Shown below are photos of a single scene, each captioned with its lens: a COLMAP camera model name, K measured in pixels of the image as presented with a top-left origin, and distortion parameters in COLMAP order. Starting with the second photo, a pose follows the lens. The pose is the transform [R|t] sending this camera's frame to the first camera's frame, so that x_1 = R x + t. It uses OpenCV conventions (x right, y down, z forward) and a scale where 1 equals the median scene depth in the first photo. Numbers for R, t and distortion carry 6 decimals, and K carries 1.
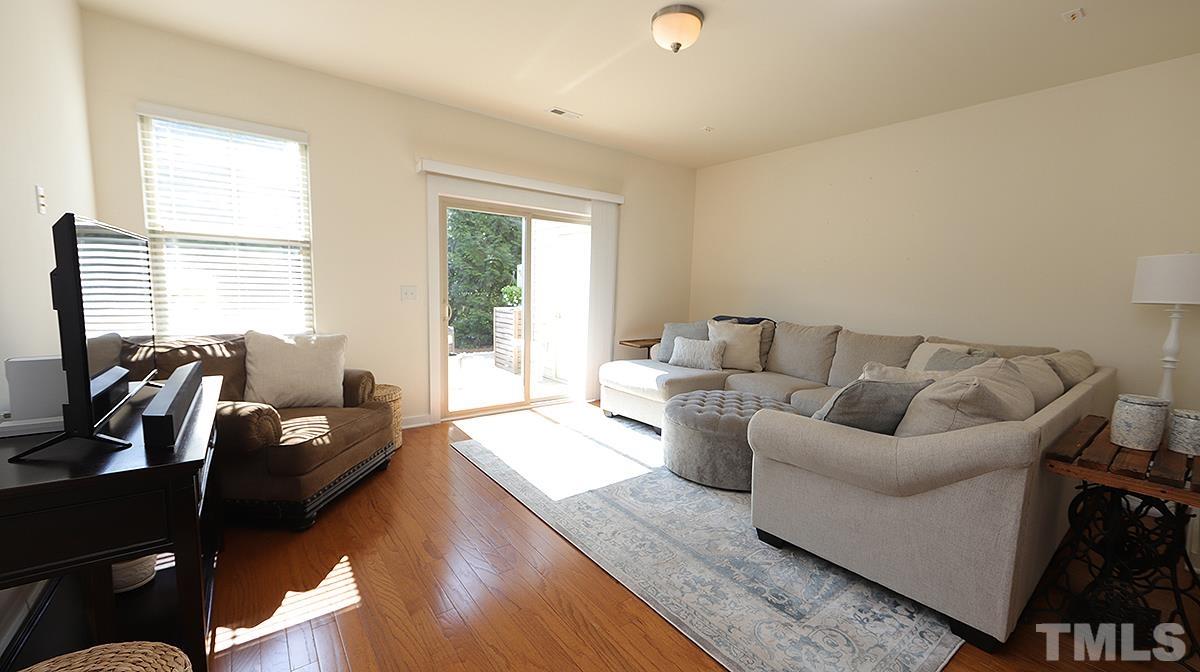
lens RADIAL K [[468.0, 0, 604.1], [0, 468.0, 333.0], [0, 0, 1]] dist [-0.011229, -0.000120]
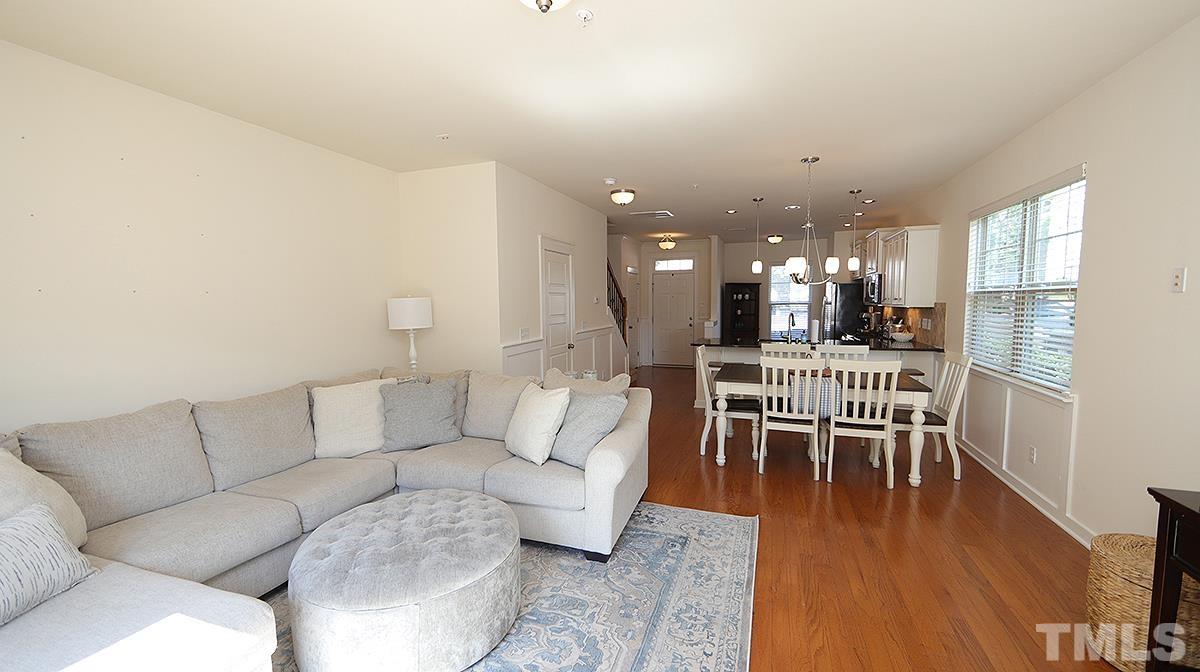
lens RADIAL K [[468.0, 0, 607.5], [0, 468.0, 338.4], [0, 0, 1]] dist [-0.011229, -0.000120]
pose [[-0.547622, -0.079411, 0.832949, -0.486450], [0.085999, 0.984872, 0.150434, -0.217320], [-0.832295, 0.154014, -0.532509, 1.347585]]
